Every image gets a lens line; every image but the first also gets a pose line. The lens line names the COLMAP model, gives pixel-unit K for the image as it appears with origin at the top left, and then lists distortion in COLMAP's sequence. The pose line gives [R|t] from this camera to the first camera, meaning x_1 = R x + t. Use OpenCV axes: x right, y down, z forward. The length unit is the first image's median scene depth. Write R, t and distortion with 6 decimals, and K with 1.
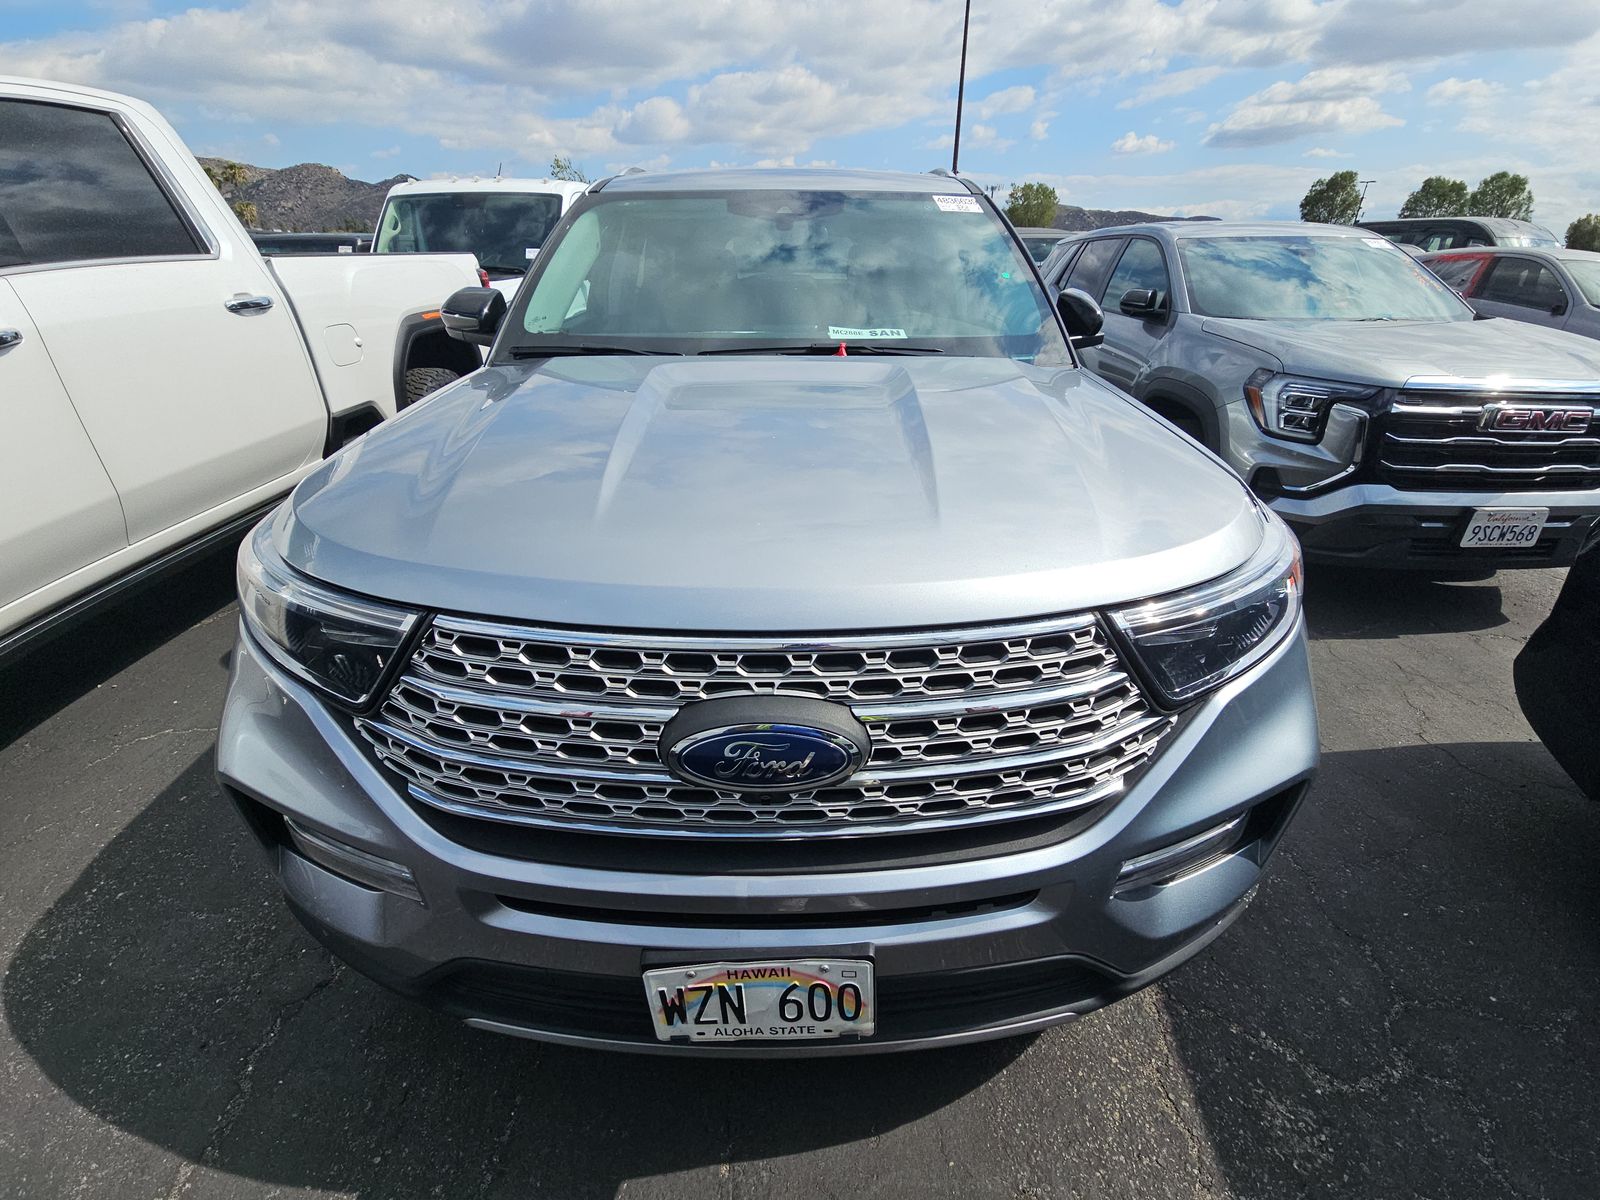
lens RADIAL K [[646.1, 0, 803.4], [0, 646.1, 620.2], [0, 0, 1]] dist [0.030667, -0.022666]
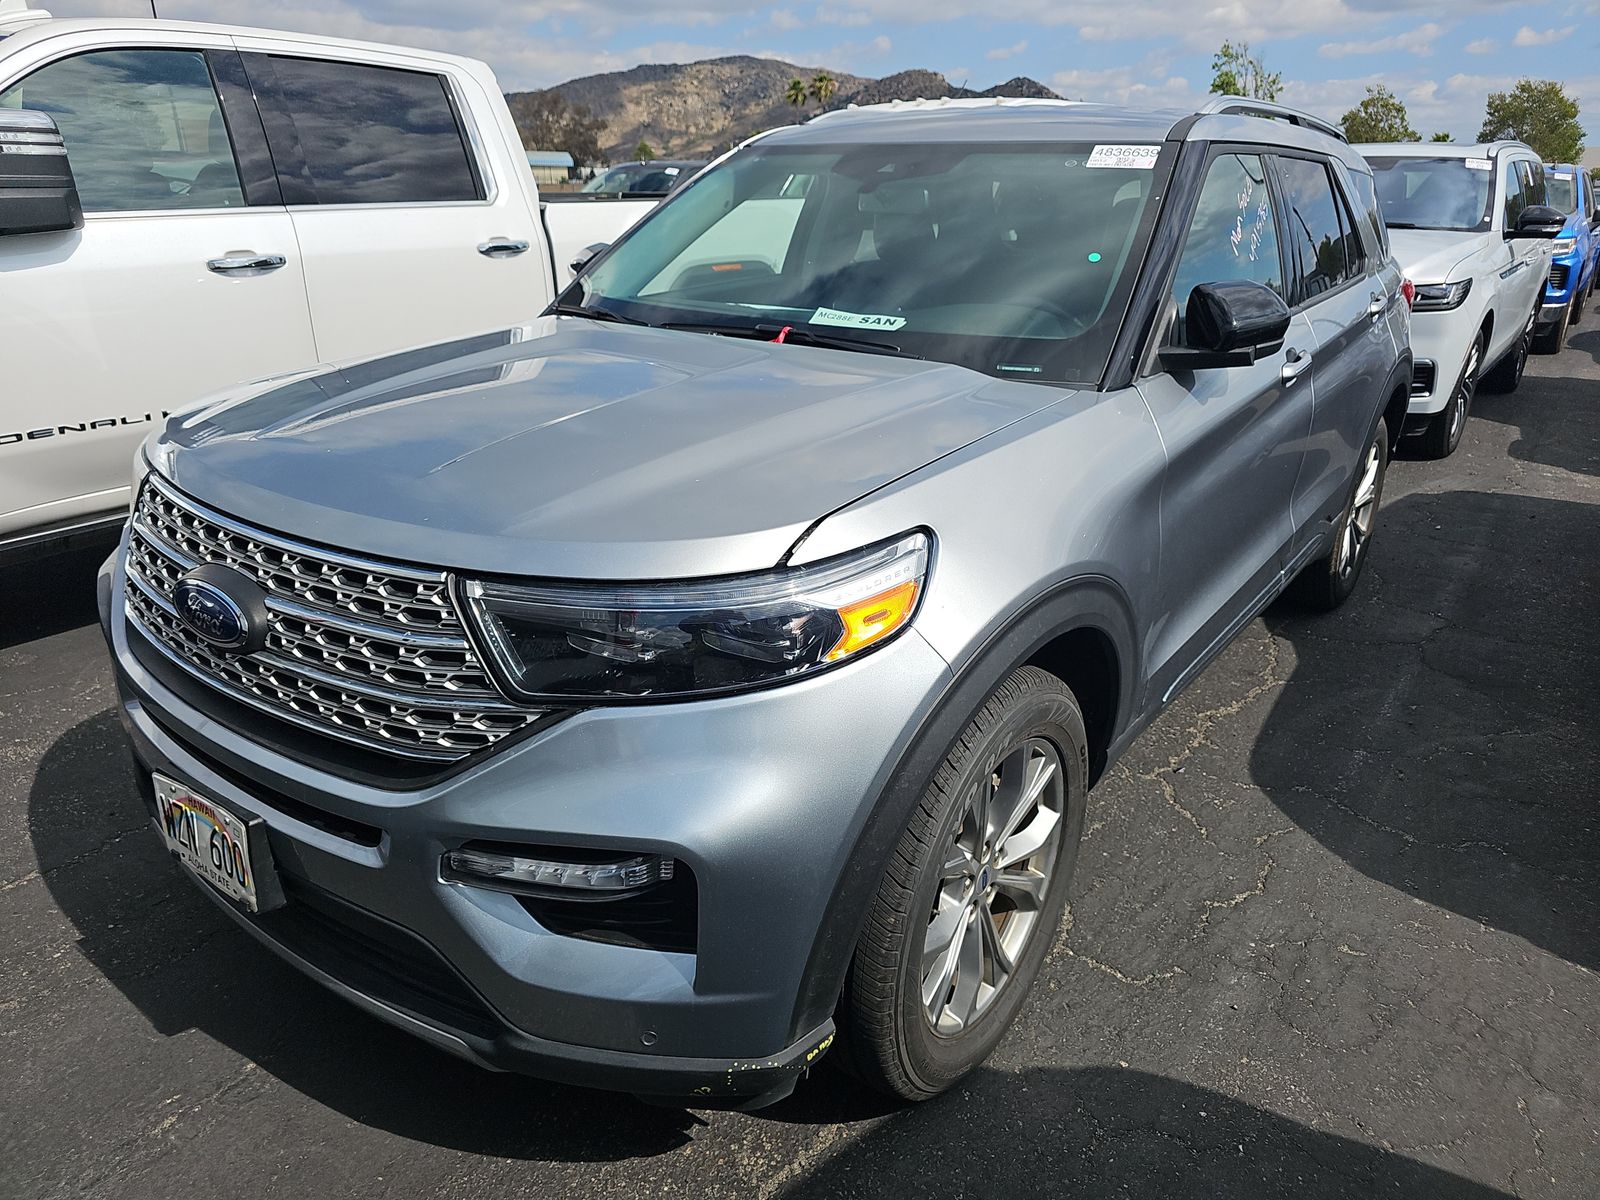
lens RADIAL K [[1058.2, 0, 800.0], [0, 1058.2, 600.0], [0, 0, 1]] dist [0.062730, -0.080659]
pose [[0.796117, 0.227116, -0.560906, 1.305873], [-0.301286, 0.952613, -0.041906, -0.049193], [0.524808, 0.202355, 0.826818, -0.090089]]
